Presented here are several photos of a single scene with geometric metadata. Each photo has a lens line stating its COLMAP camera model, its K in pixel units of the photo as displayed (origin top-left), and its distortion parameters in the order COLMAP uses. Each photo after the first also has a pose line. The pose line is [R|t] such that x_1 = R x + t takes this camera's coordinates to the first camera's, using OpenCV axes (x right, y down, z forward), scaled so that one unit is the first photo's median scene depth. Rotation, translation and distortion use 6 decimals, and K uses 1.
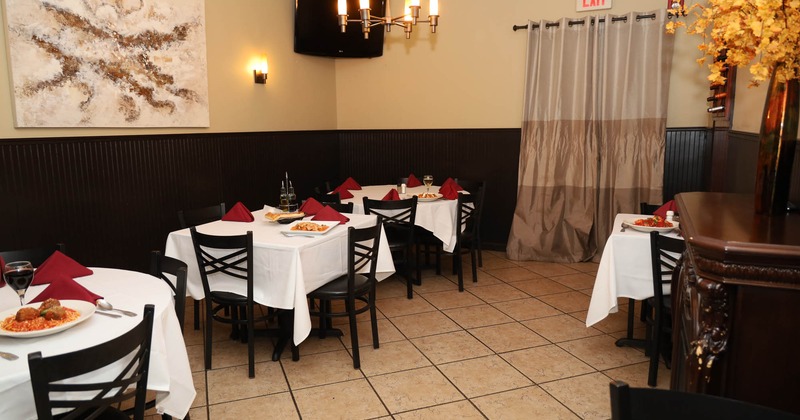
lens RADIAL K [[539.6, 0, 395.2], [0, 539.6, 210.1], [0, 0, 1]] dist [0.003015, -0.002605]
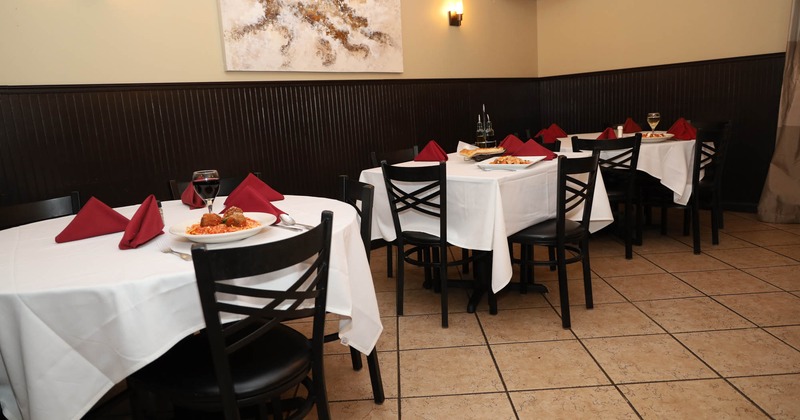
lens RADIAL K [[539.6, 0, 395.2], [0, 539.6, 210.1], [0, 0, 1]] dist [0.003015, -0.002605]
pose [[0.937425, 0.011626, -0.347993, -0.029632], [0.002416, 0.999201, 0.039889, 0.072729], [0.348178, -0.038233, 0.936648, 0.123641]]
